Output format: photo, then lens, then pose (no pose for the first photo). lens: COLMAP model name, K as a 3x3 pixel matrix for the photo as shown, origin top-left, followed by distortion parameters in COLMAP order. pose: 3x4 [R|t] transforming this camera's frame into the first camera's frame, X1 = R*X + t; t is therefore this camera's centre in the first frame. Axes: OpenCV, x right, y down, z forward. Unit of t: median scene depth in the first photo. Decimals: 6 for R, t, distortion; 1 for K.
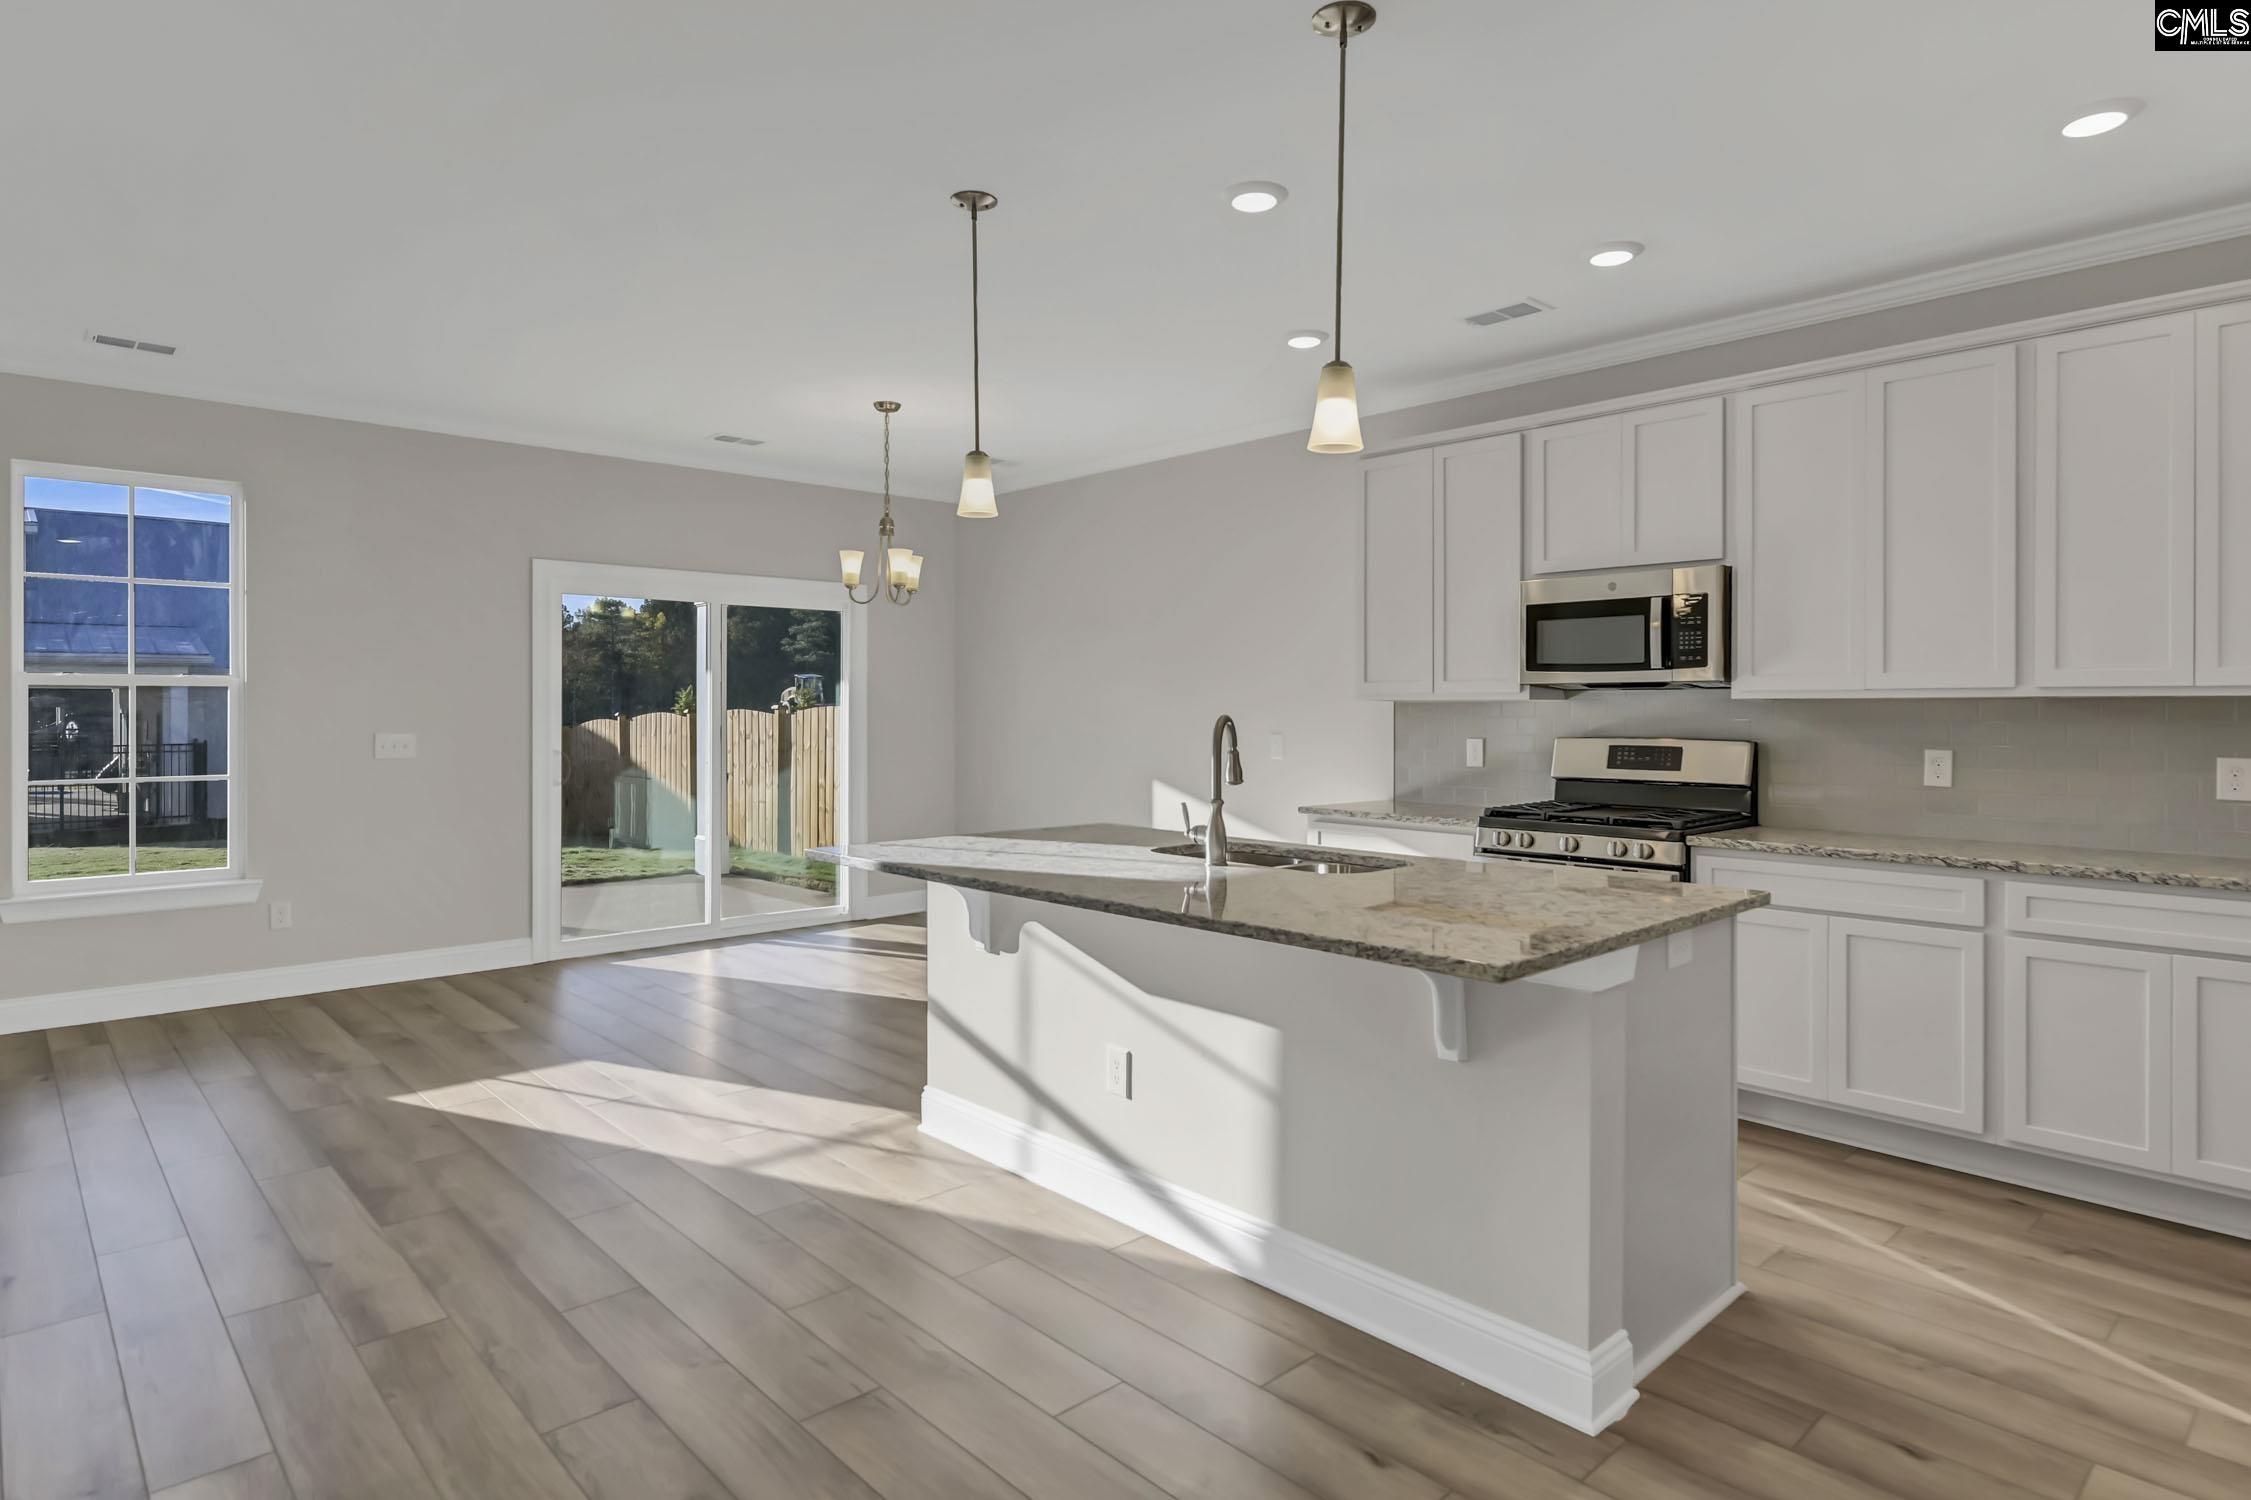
lens RADIAL K [[1234.4, 0, 1139.8], [0, 1234.4, 705.5], [0, 0, 1]] dist [0.003269, -0.001736]
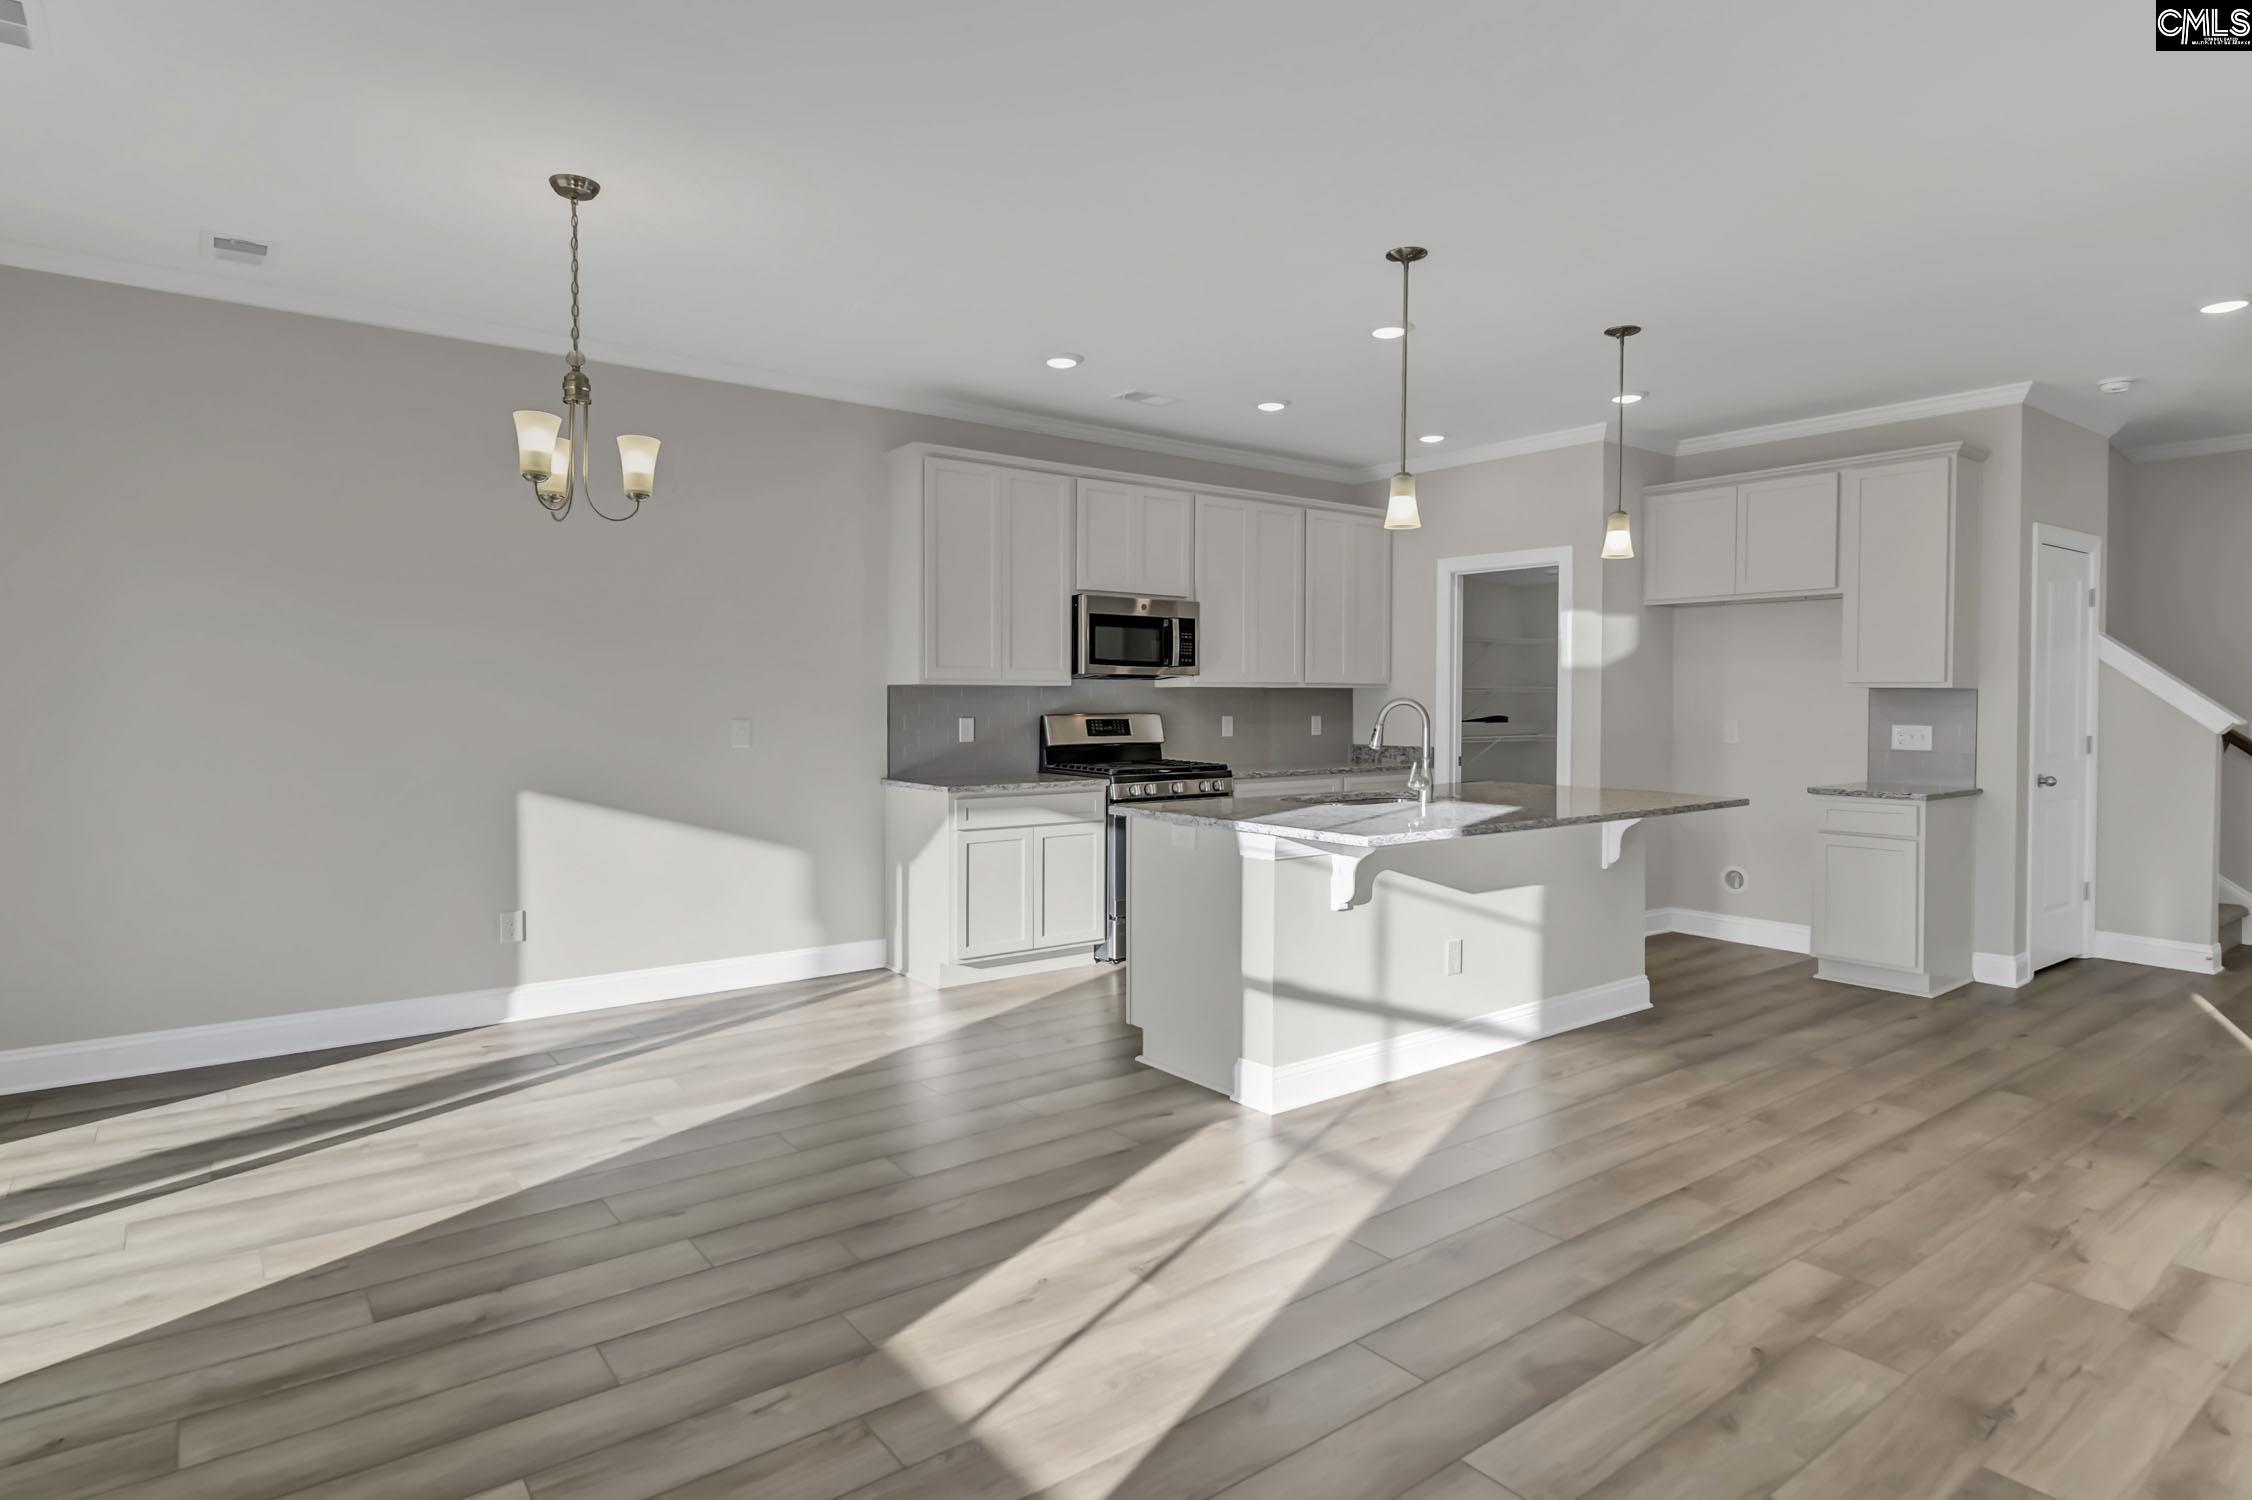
lens RADIAL K [[1184.0, 0, 1116.0], [0, 1184.0, 706.1], [0, 0, 1]] dist [0.000054, 0.000297]
pose [[0.115076, -0.008028, 0.993324, -0.934800], [-0.006898, 0.999937, 0.008880, 0.005665], [-0.993333, -0.007874, 0.115013, 0.835995]]
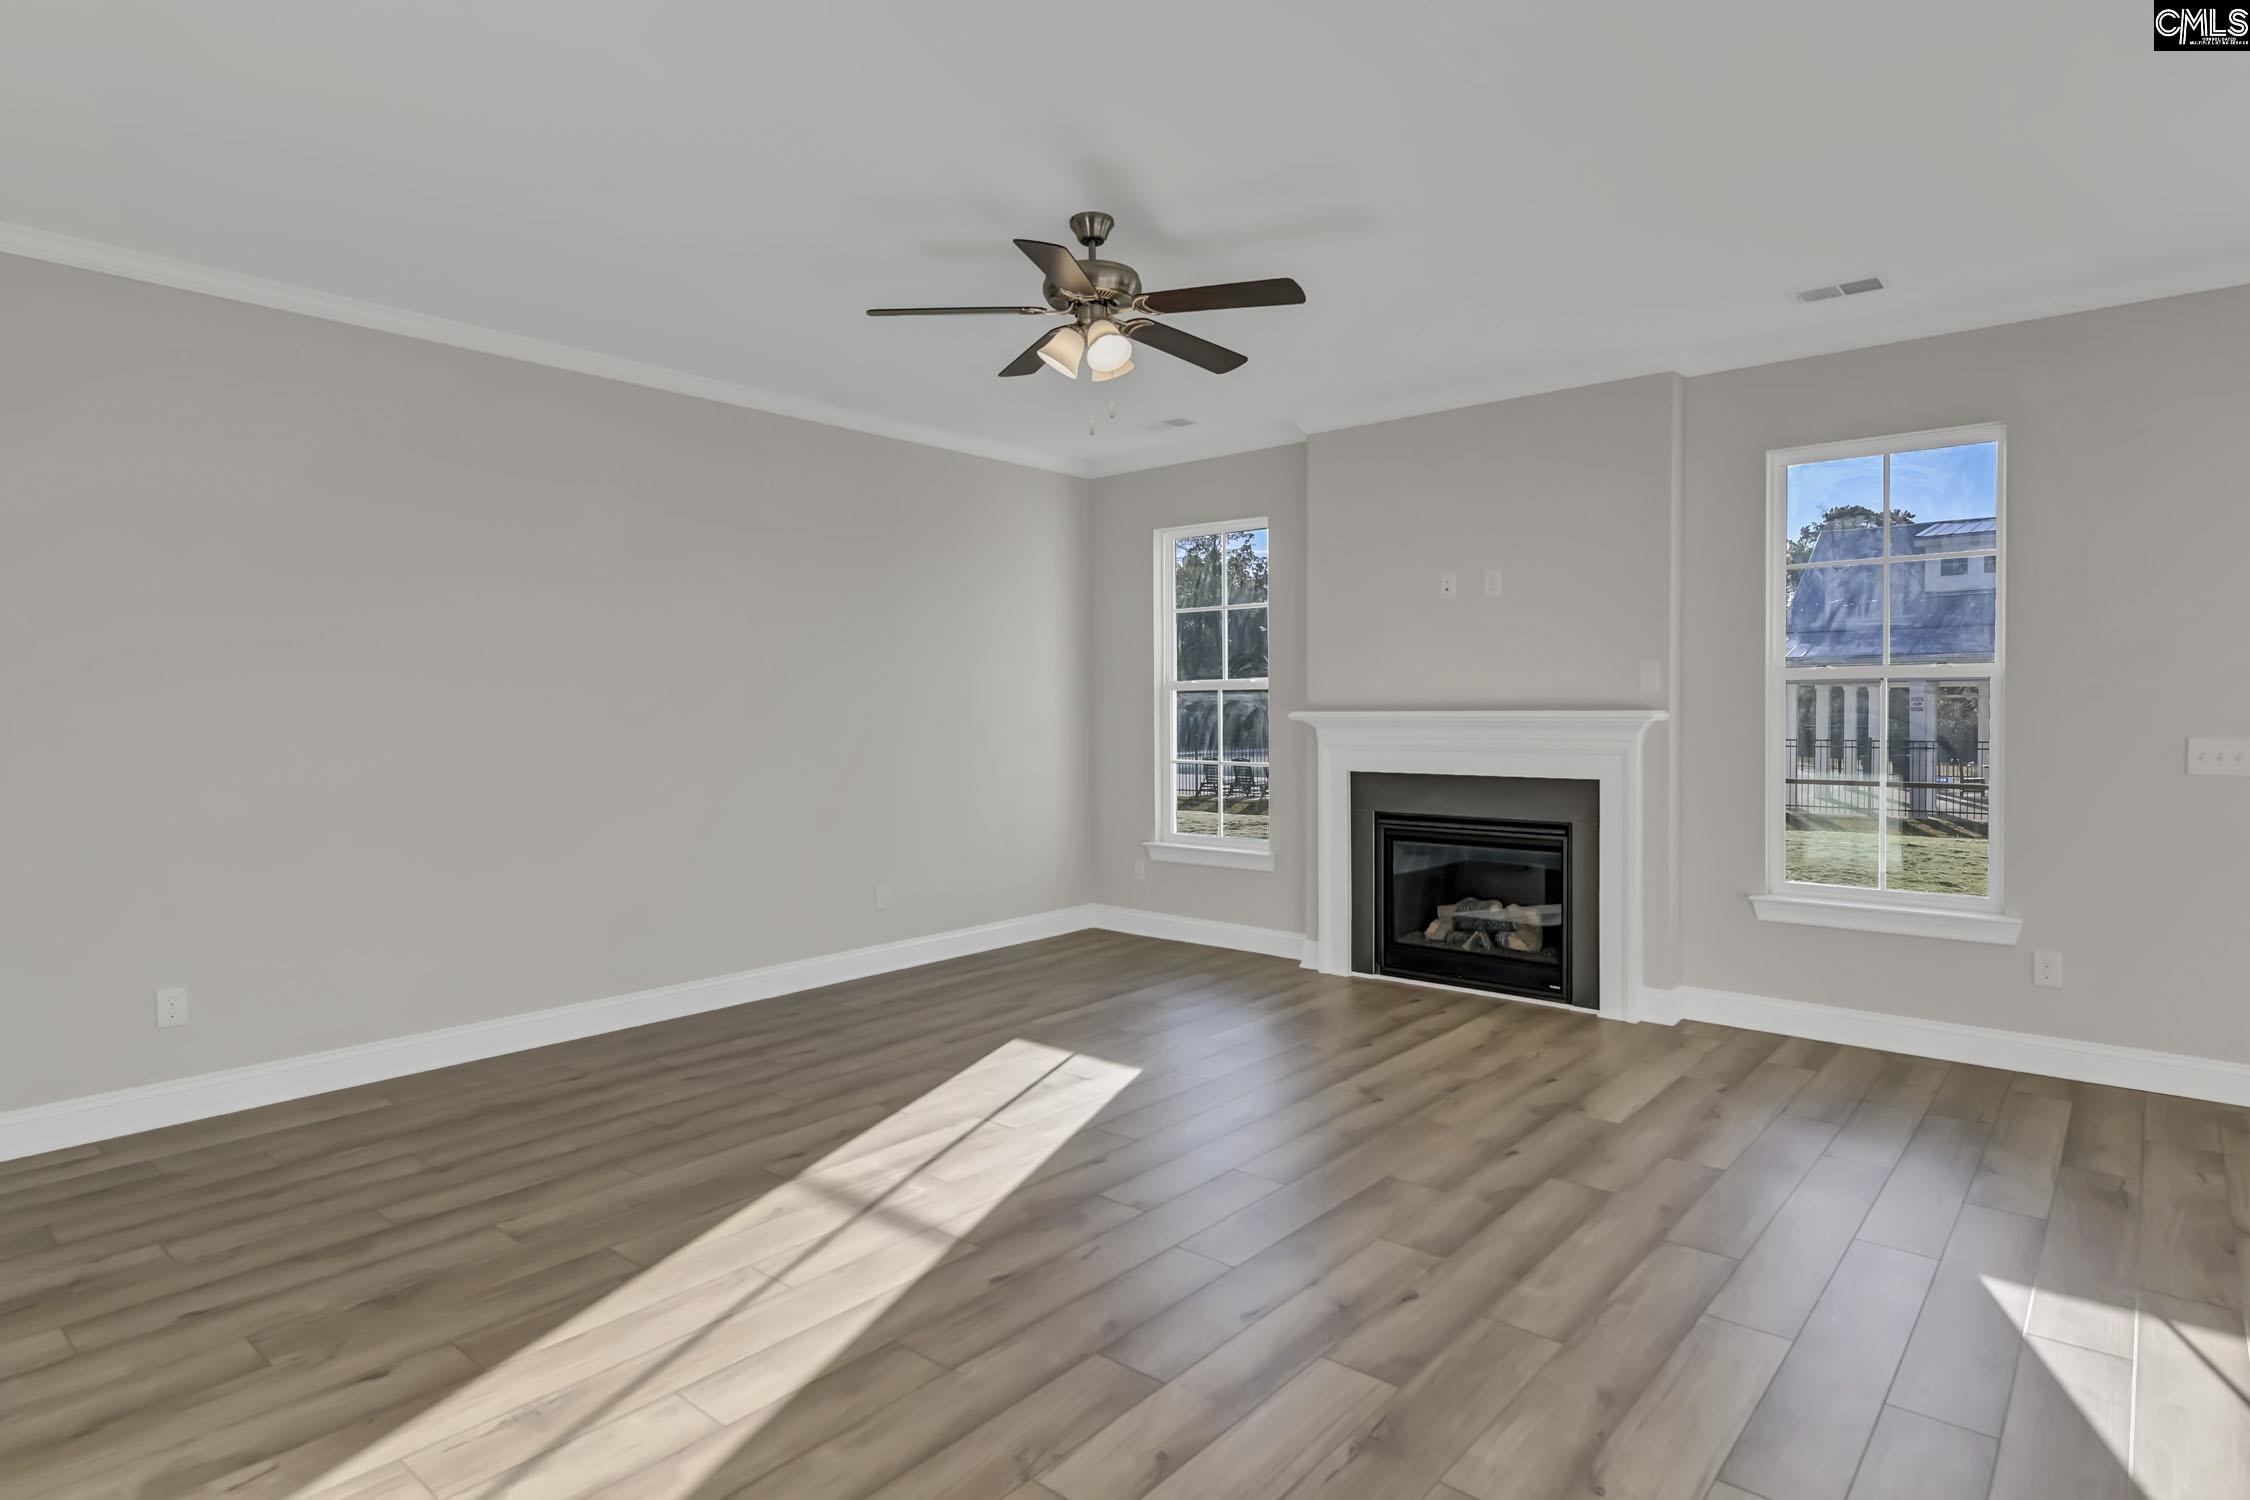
lens RADIAL K [[1204.4, 0, 1124.6], [0, 1204.4, 720.6], [0, 0, 1]] dist [0.002107, -0.001341]
pose [[0.109945, 0.010066, -0.993887, -0.006476], [0.006423, 0.999921, 0.010838, 0.001671], [0.993917, -0.007575, 0.109872, 0.410700]]
